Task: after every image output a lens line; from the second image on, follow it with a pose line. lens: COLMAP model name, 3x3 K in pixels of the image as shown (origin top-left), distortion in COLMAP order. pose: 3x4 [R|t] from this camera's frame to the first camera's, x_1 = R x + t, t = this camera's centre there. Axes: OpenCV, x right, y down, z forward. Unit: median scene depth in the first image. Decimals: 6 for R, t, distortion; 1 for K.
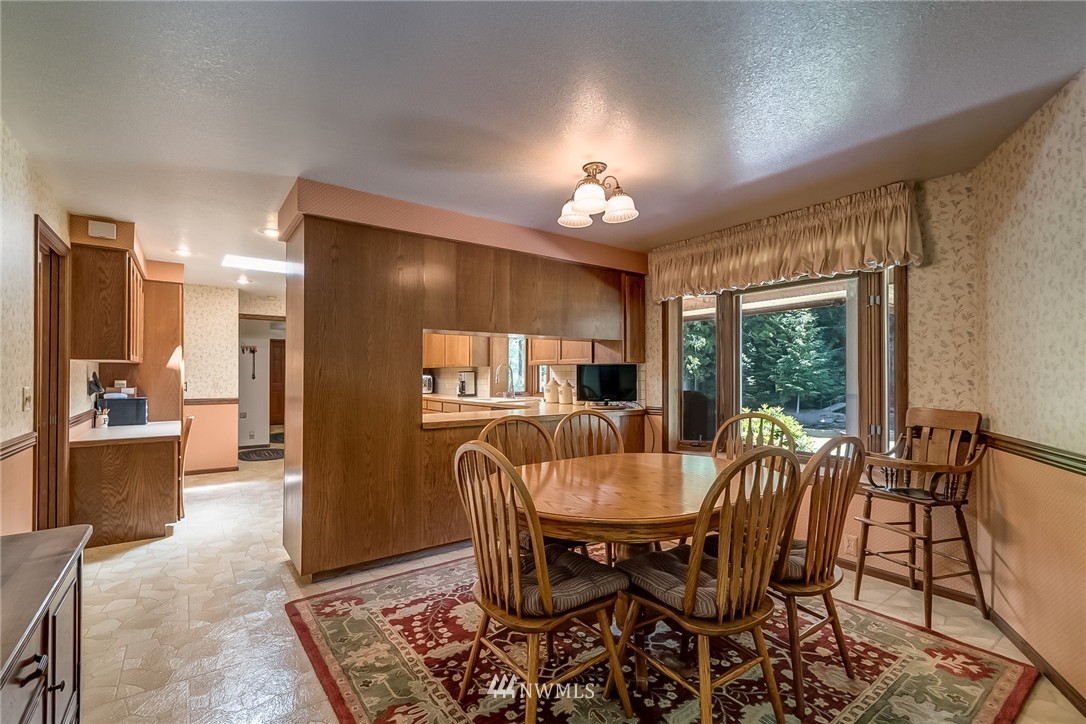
lens RADIAL K [[488.2, 0, 537.0], [0, 488.2, 367.0], [0, 0, 1]] dist [-0.001906, -0.000089]
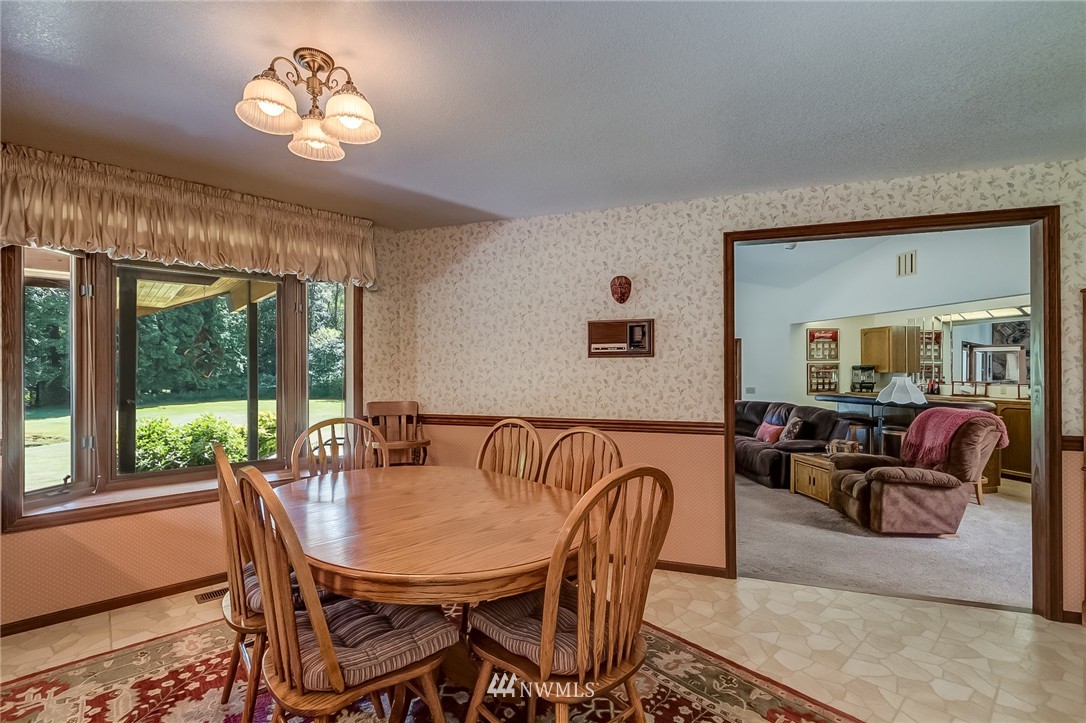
lens RADIAL K [[488.2, 0, 538.2], [0, 488.2, 373.1], [0, 0, 1]] dist [-0.001906, -0.000089]
pose [[-0.079897, 0.011483, 0.996737, -0.594418], [-0.014291, 0.999818, -0.012664, 0.021487], [-0.996701, -0.015256, -0.079718, 0.762790]]
